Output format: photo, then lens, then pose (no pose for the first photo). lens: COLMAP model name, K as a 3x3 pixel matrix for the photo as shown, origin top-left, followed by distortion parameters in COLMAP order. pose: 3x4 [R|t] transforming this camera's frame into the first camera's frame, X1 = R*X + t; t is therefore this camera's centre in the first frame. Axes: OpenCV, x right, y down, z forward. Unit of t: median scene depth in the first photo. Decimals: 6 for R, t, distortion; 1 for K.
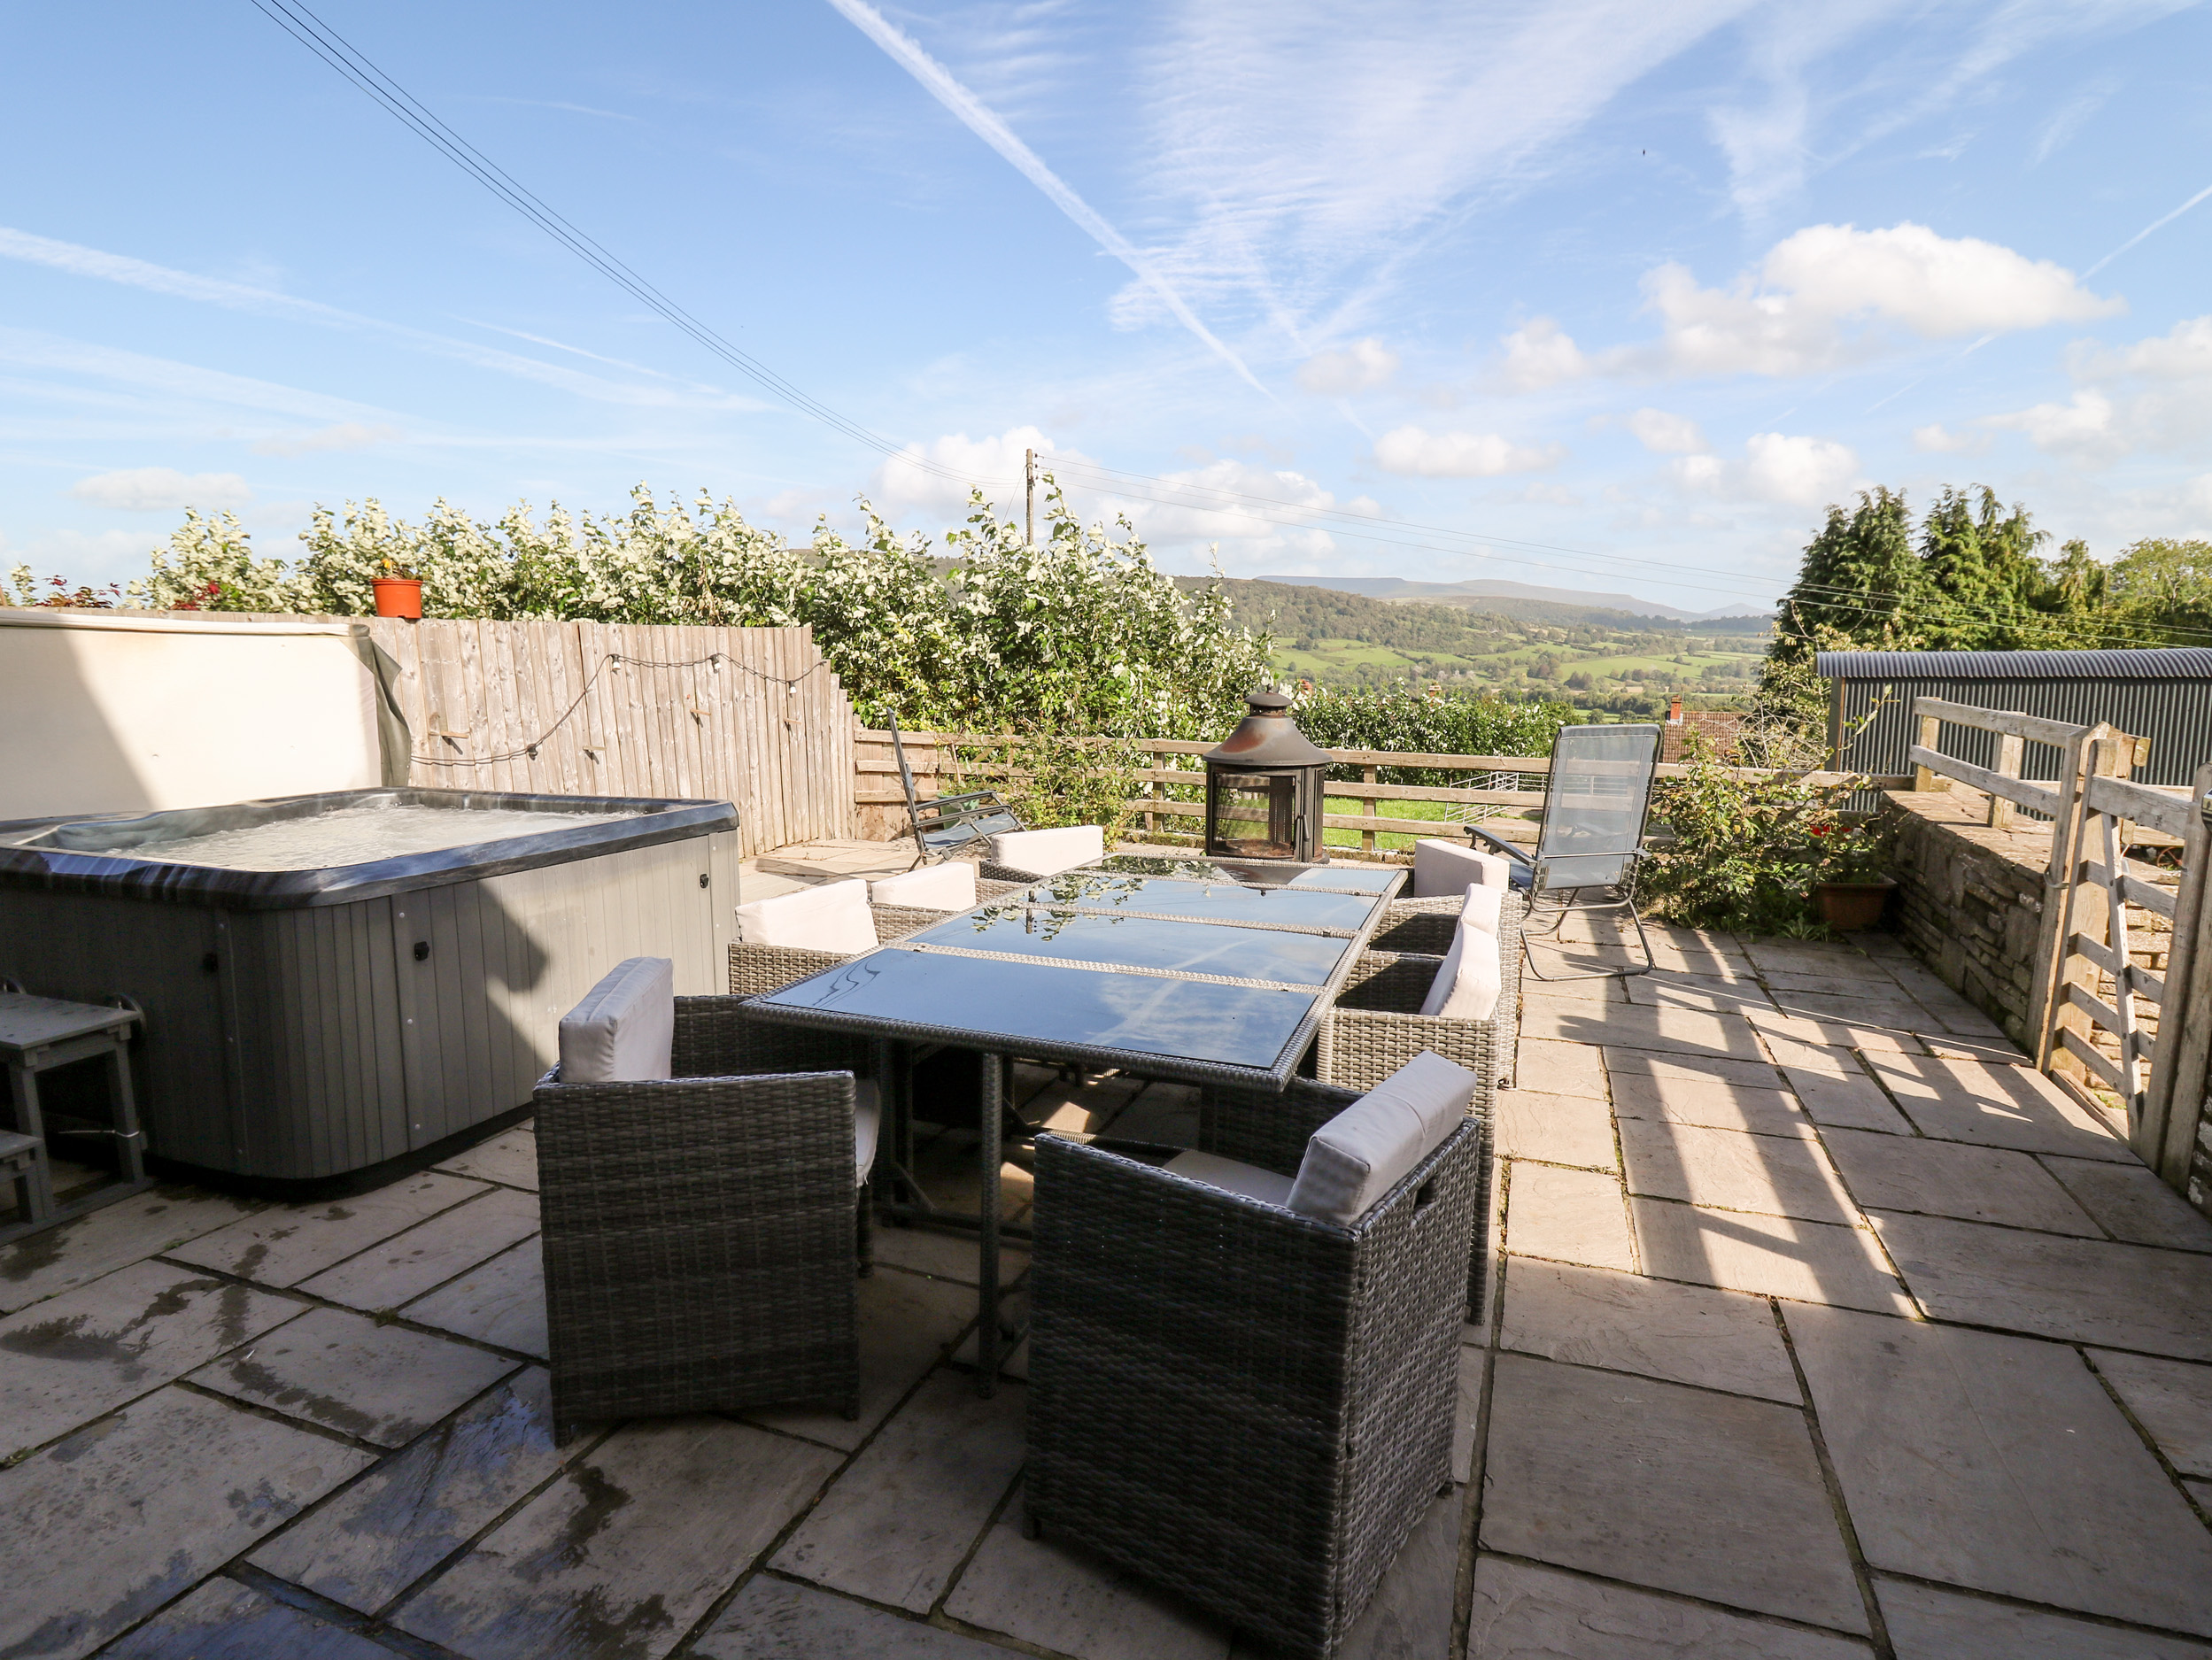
lens RADIAL K [[1189.4, 0, 1114.5], [0, 1189.4, 829.8], [0, 0, 1]] dist [-0.005816, -0.002481]
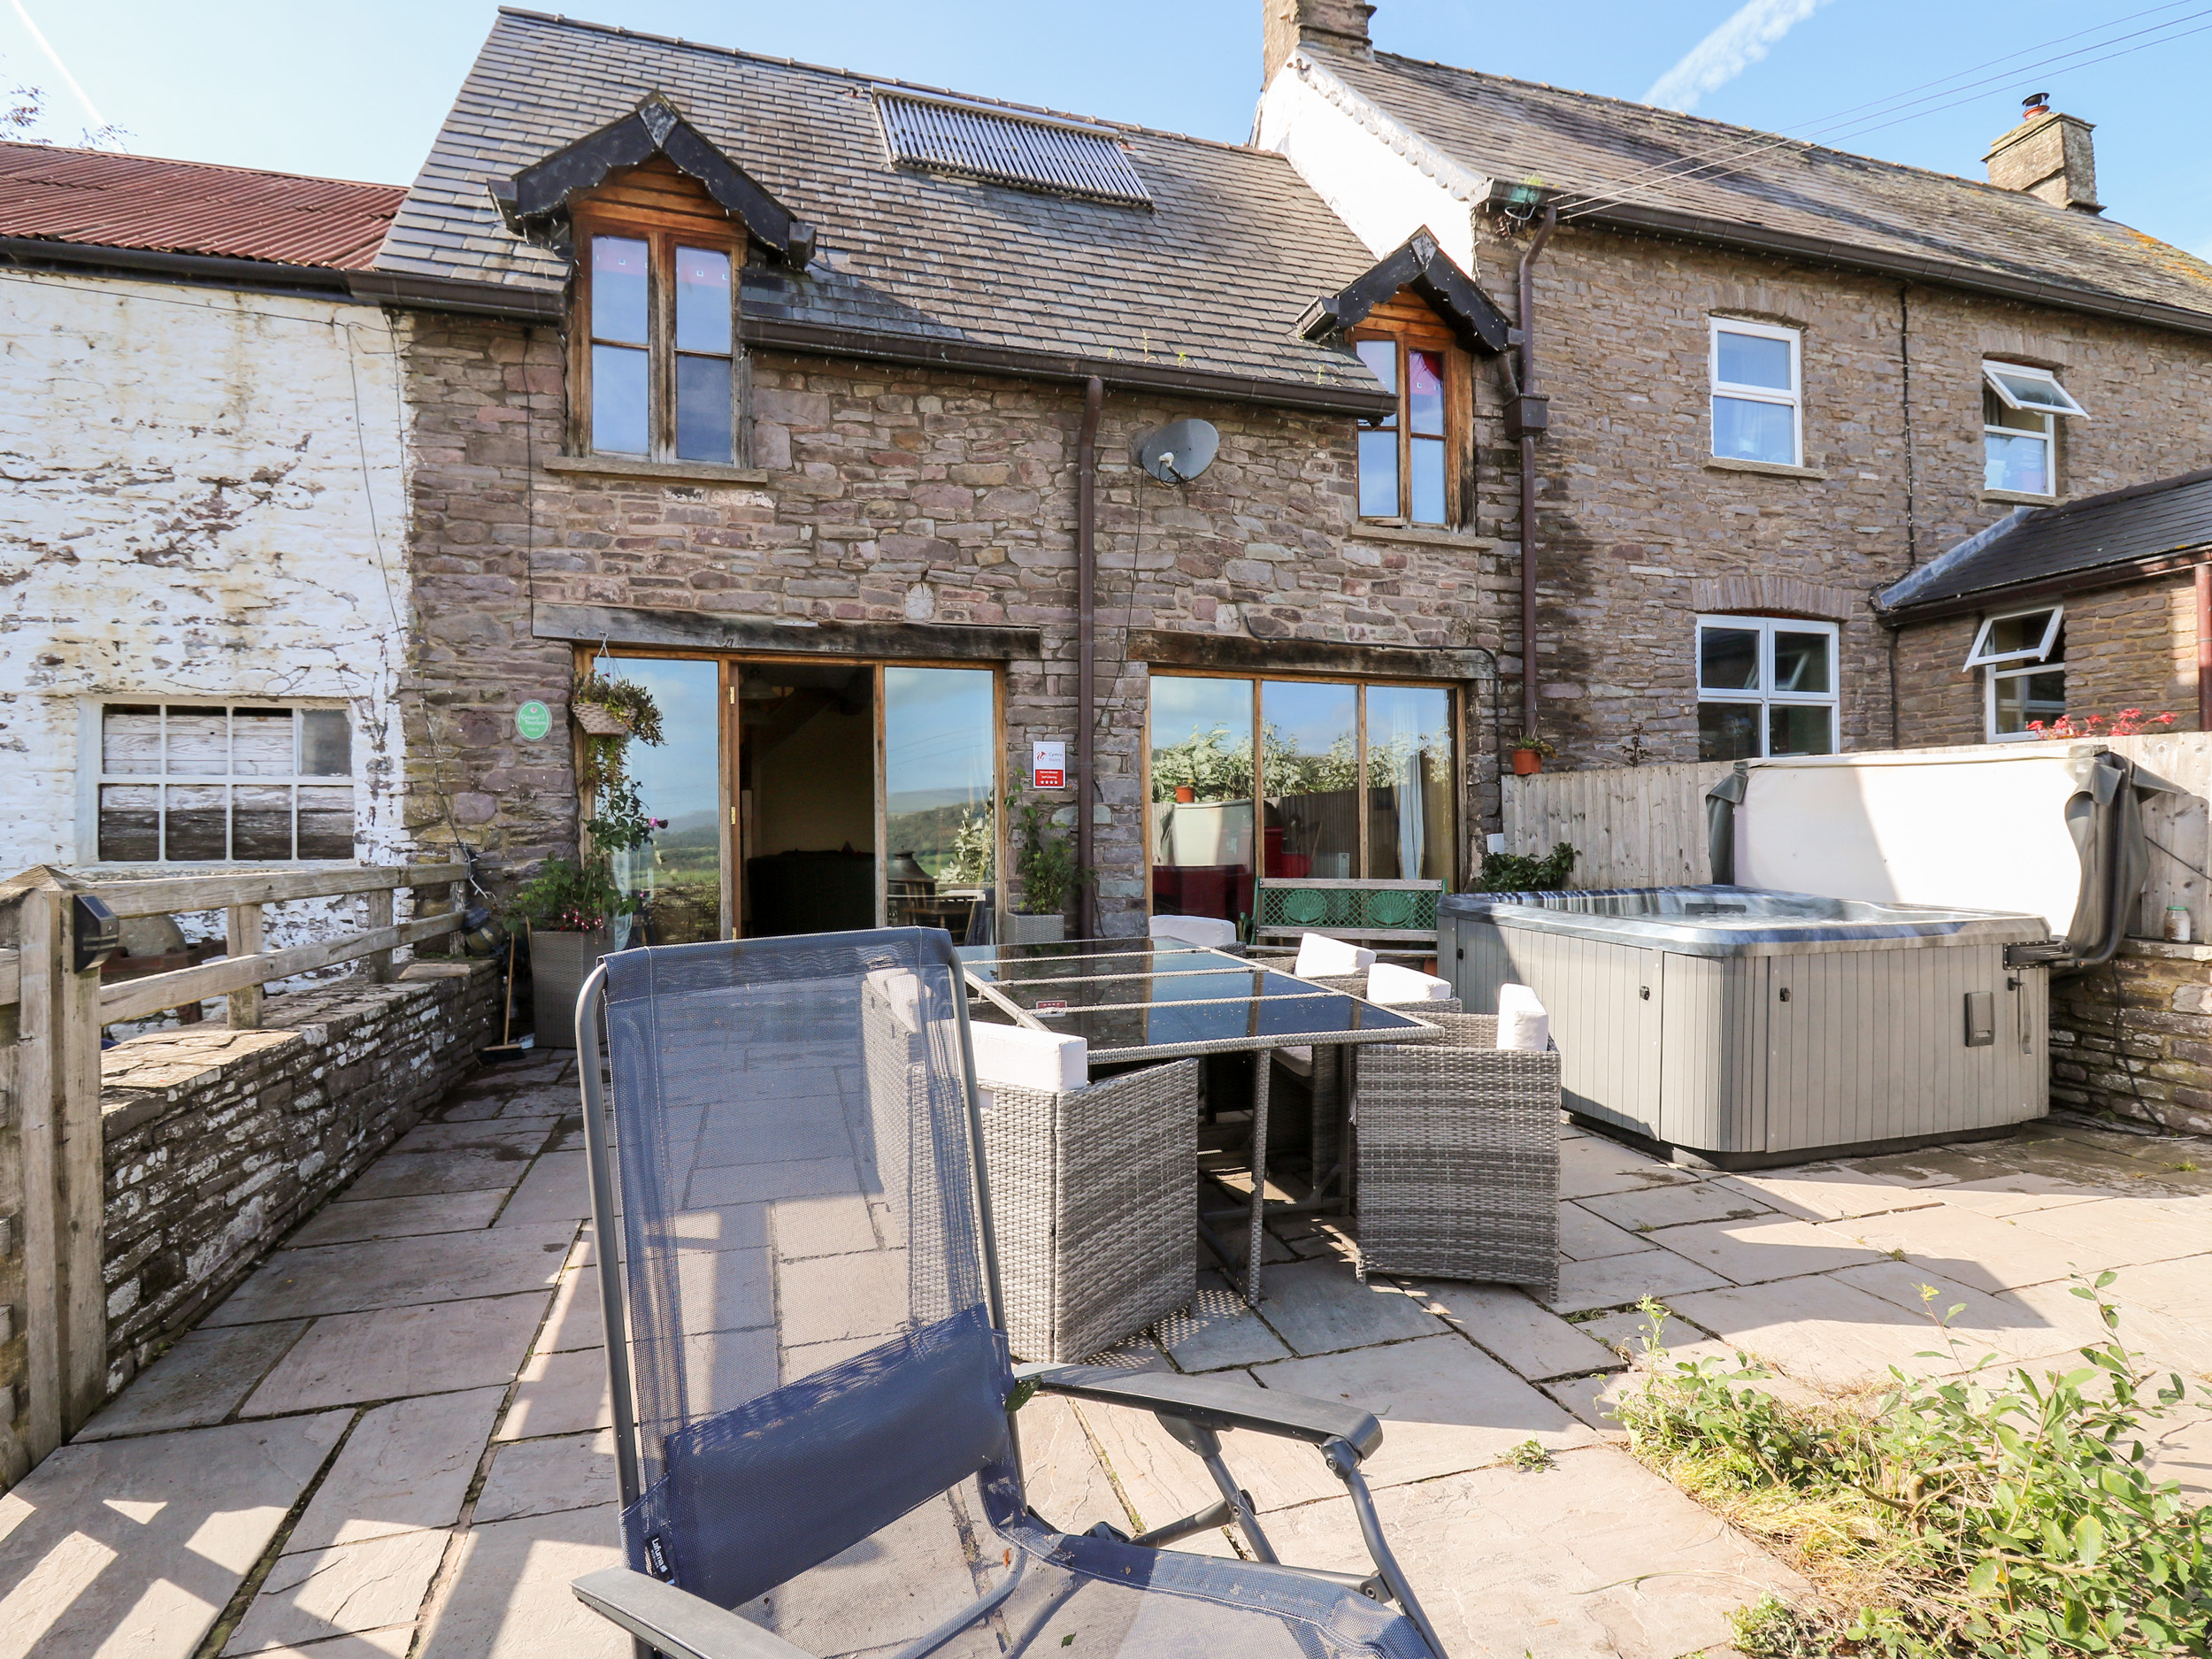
lens RADIAL K [[1189.5, 0, 1119.6], [0, 1189.5, 834.1], [0, 0, 1]] dist [-0.005816, -0.002481]
pose [[-0.798972, -0.012361, -0.601241, 0.738652], [-0.101807, 0.988138, 0.114973, -0.214216], [0.592688, 0.153070, -0.790753, 1.760647]]
